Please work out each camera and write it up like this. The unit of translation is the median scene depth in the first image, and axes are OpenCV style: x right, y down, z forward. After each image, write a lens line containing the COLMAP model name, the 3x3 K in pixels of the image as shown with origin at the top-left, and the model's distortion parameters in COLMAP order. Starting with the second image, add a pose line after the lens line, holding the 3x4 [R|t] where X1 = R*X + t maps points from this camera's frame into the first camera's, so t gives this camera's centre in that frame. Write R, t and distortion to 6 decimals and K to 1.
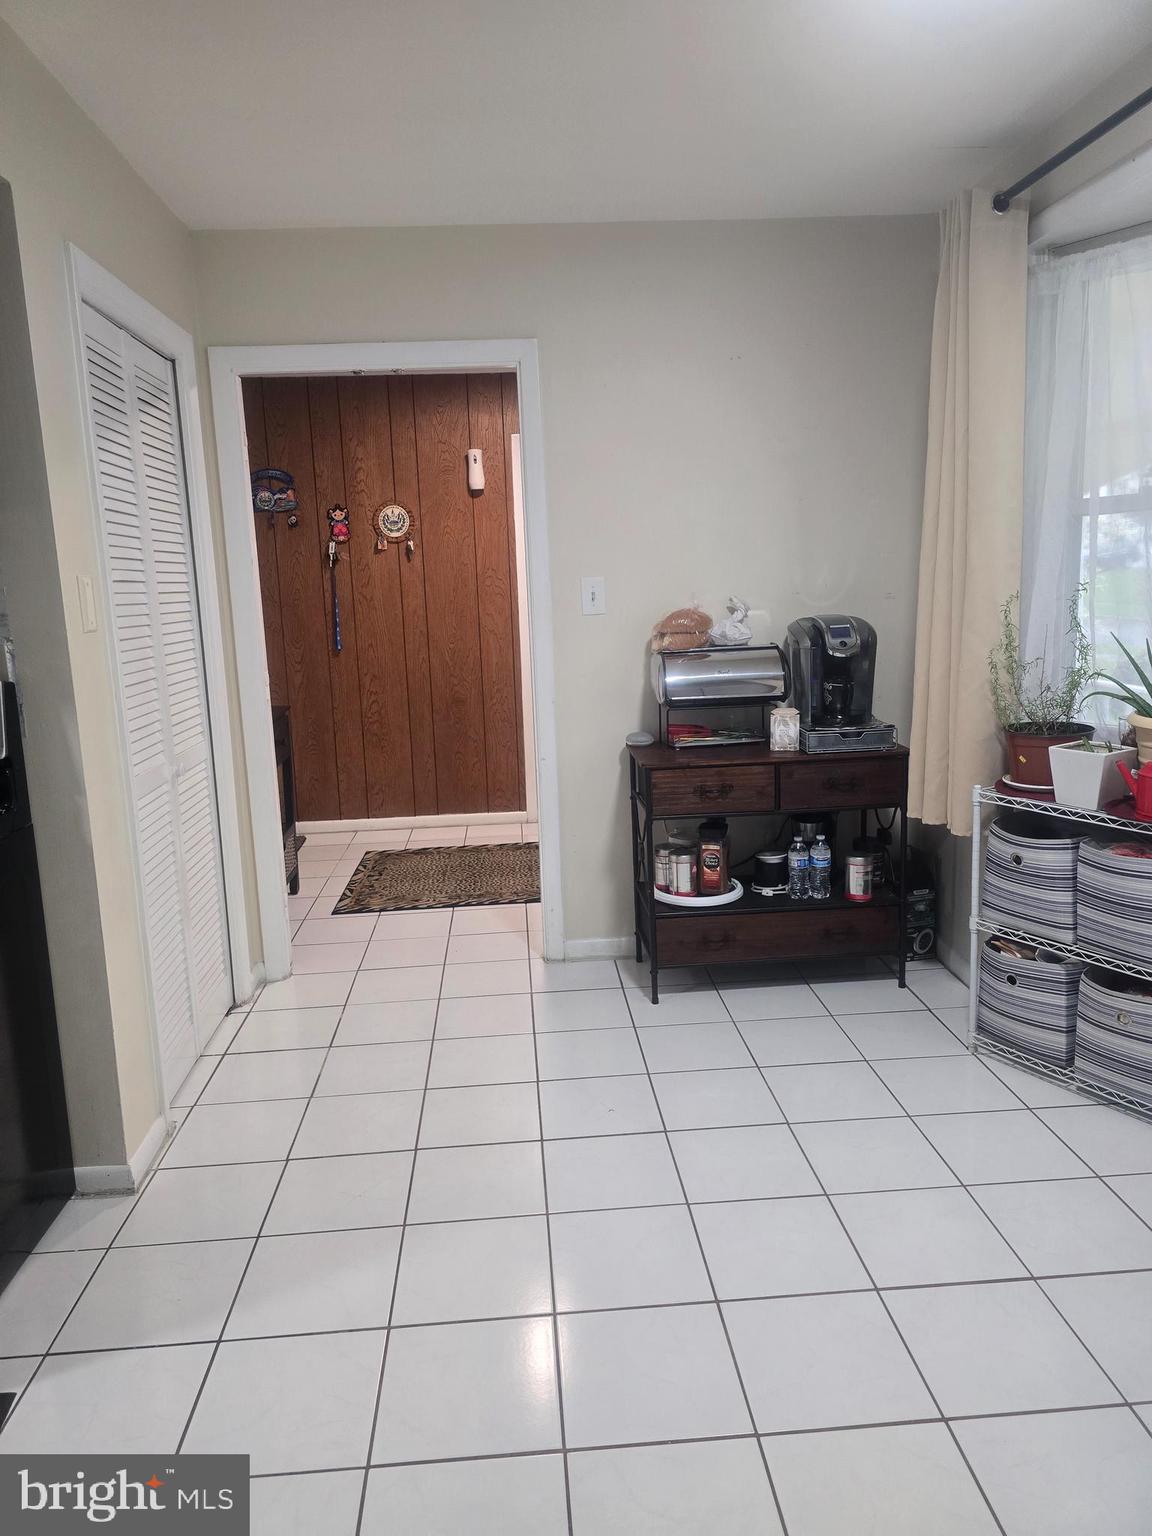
lens RADIAL K [[1028.5, 0, 594.4], [0, 1028.5, 766.3], [0, 0, 1]] dist [0.064754, -0.070880]
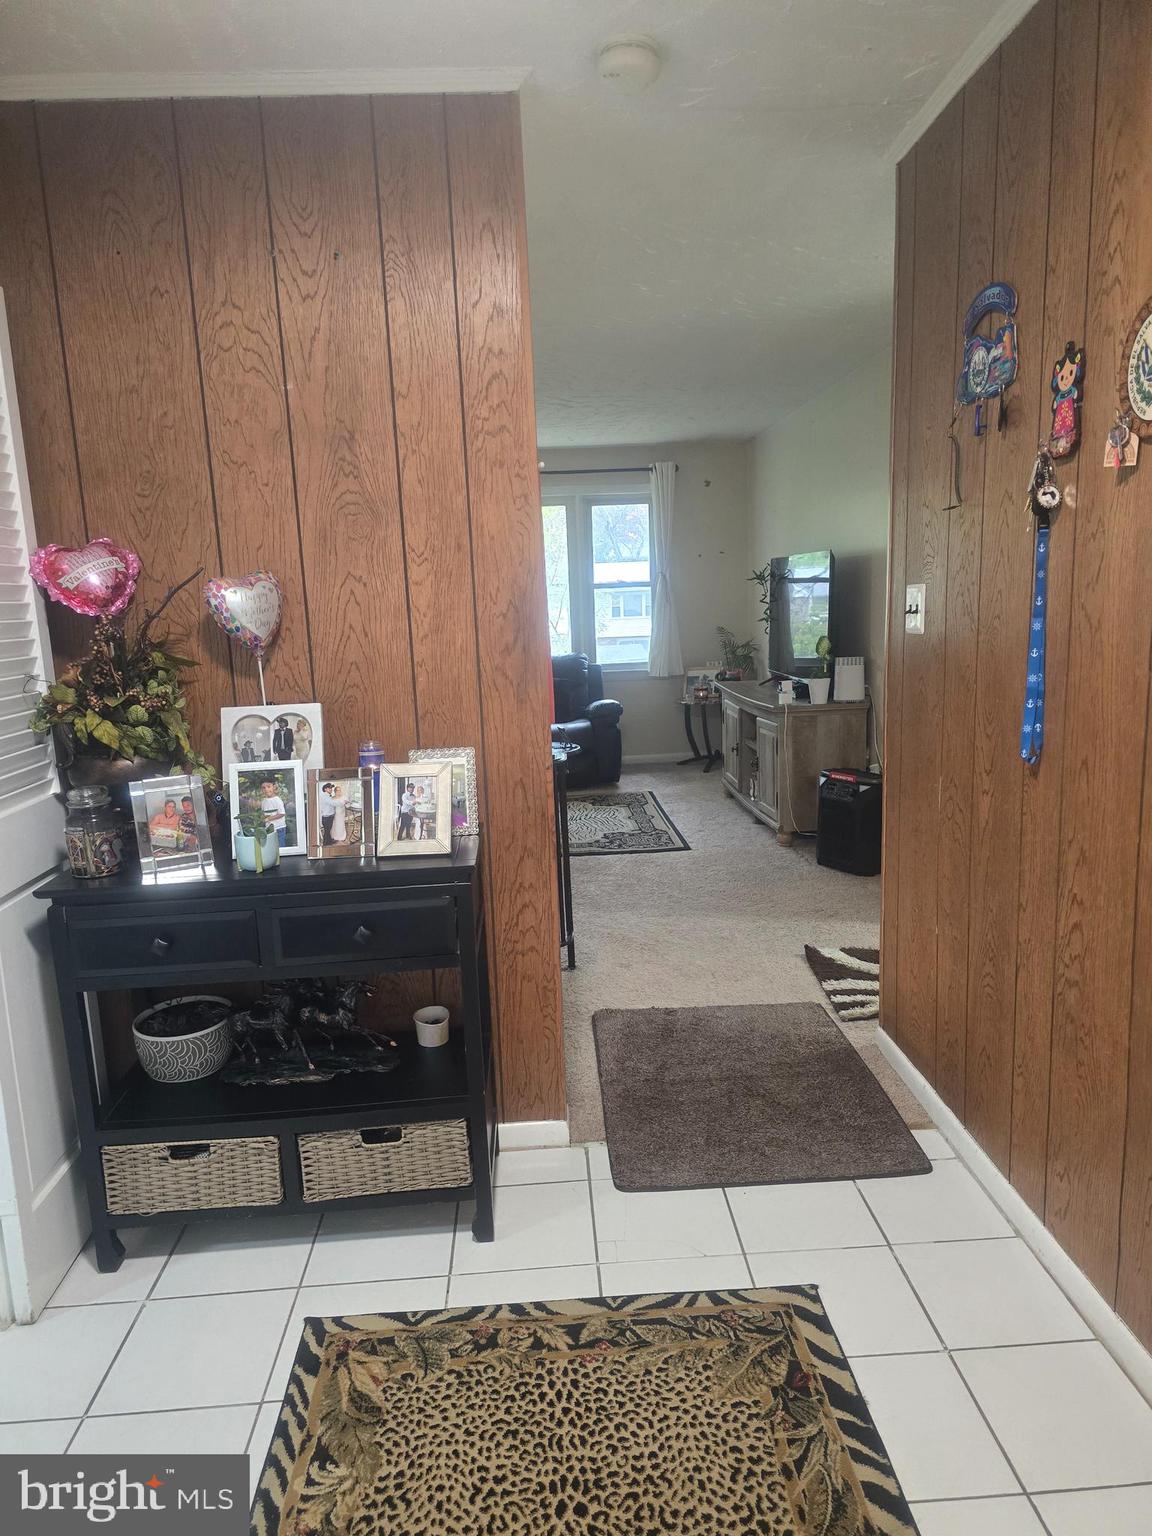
lens RADIAL K [[1028.5, 0, 594.4], [0, 1028.5, 766.3], [0, 0, 1]] dist [0.064754, -0.070880]
pose [[-0.032198, 0.192382, -0.980792, 0.143339], [-0.133973, 0.971614, 0.194980, -0.194568], [0.990462, 0.137678, -0.005510, 1.030402]]
